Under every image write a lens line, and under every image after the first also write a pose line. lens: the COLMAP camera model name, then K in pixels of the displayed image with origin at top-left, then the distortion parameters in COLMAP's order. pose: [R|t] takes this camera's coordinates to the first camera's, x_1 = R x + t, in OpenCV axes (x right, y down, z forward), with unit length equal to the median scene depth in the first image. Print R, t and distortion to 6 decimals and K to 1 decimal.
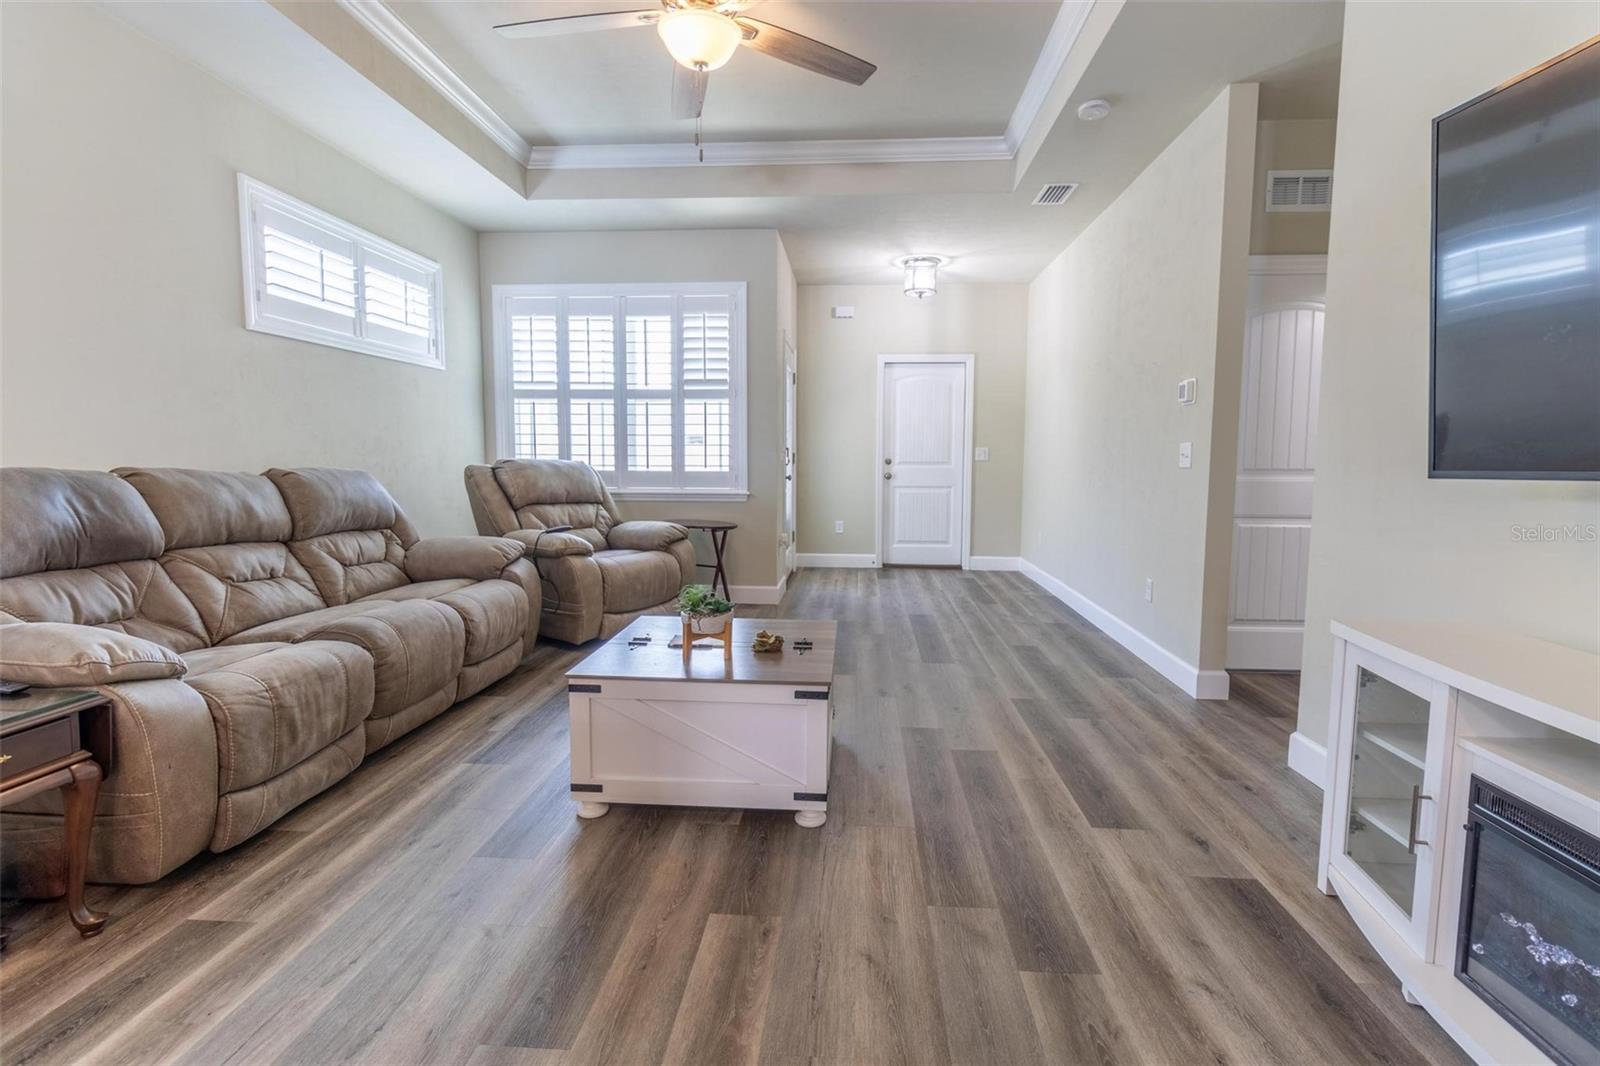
lens RADIAL K [[734.2, 0, 821.7], [0, 734.2, 520.4], [0, 0, 1]] dist [-0.005237, 0.004480]
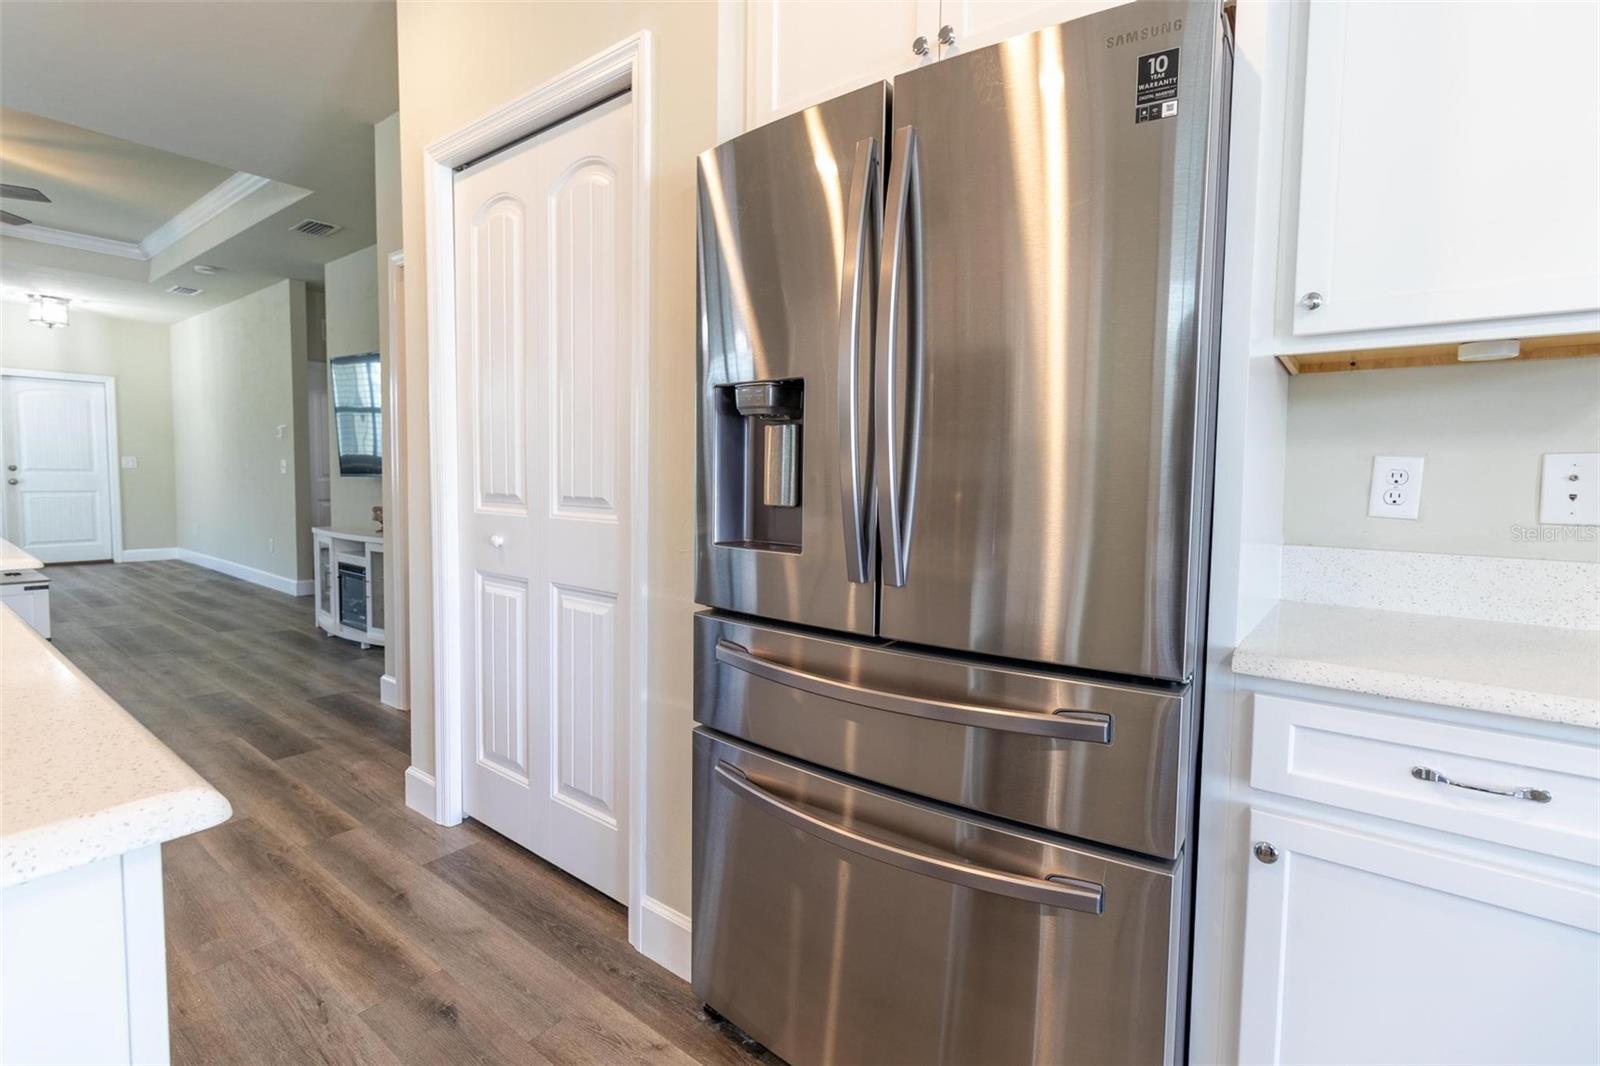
lens RADIAL K [[734.2, 0, 797.6], [0, 734.2, 519.2], [0, 0, 1]] dist [-0.005237, 0.004480]
pose [[0.571302, -0.049905, 0.819221, -0.220747], [0.060231, 0.998008, 0.018793, 0.068615], [-0.818527, 0.038607, 0.573169, -0.880031]]
